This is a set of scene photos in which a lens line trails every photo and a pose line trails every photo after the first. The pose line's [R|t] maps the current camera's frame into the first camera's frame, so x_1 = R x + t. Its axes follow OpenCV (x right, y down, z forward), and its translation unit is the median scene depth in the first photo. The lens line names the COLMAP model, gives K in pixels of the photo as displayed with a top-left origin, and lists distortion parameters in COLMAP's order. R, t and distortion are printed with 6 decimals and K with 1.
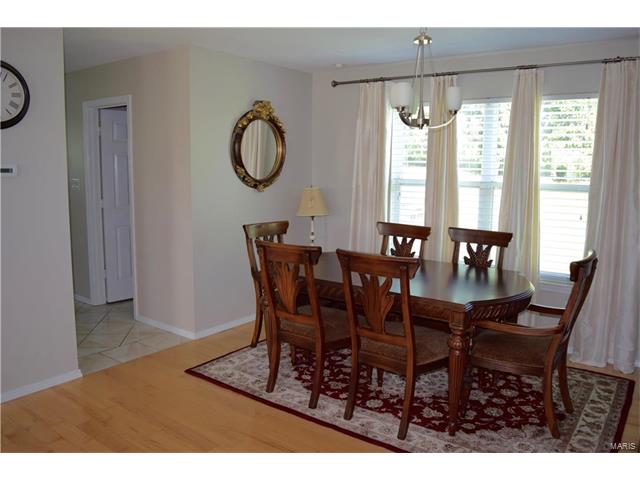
lens RADIAL K [[501.5, 0, 323.1], [0, 501.5, 239.2], [0, 0, 1]] dist [-0.090391, 0.008659]
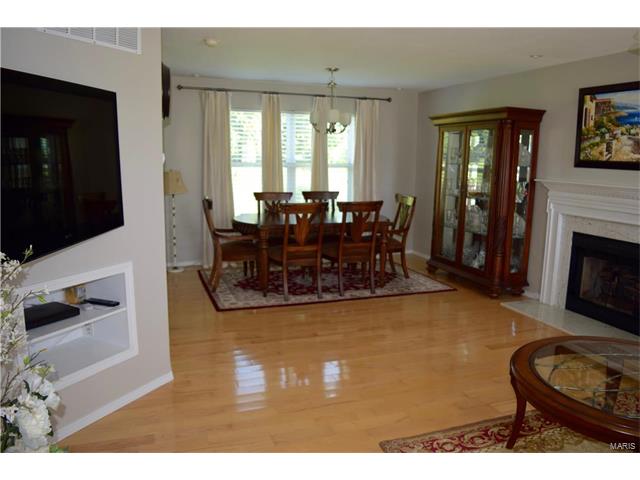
lens RADIAL K [[501.5, 0, 325.6], [0, 501.5, 237.6], [0, 0, 1]] dist [-0.090391, 0.008659]
pose [[0.553802, -0.137927, 0.821145, -1.137483], [0.106451, 0.989820, 0.094466, -0.020618], [-0.825816, 0.035096, 0.562847, 0.010755]]
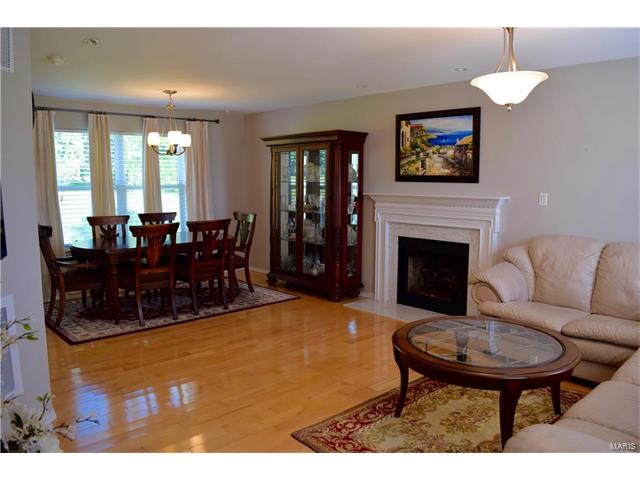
lens RADIAL K [[501.5, 0, 329.1], [0, 501.5, 240.3], [0, 0, 1]] dist [-0.090391, 0.008659]
pose [[0.180225, -0.135444, 0.974255, -1.259138], [0.137180, 0.984256, 0.111458, -0.034416], [-0.974013, 0.113561, 0.195968, 0.106214]]
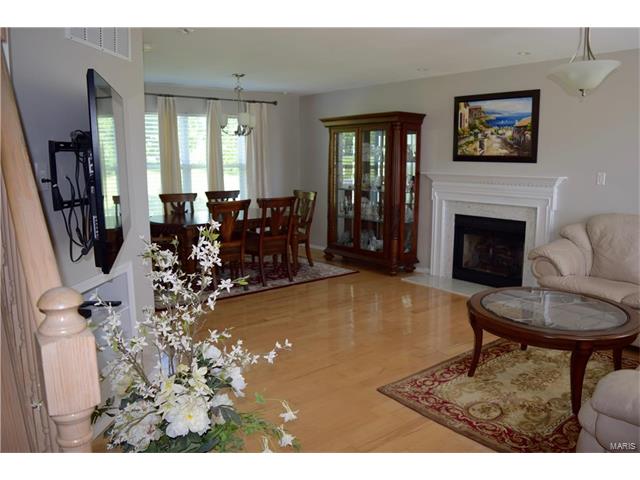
lens RADIAL K [[501.5, 0, 329.2], [0, 501.5, 239.6], [0, 0, 1]] dist [-0.090391, 0.008659]
pose [[0.242523, -0.170625, 0.955023, -1.356511], [0.137757, 0.980494, 0.140193, -0.044969], [-0.960315, 0.097561, 0.261298, 0.176853]]
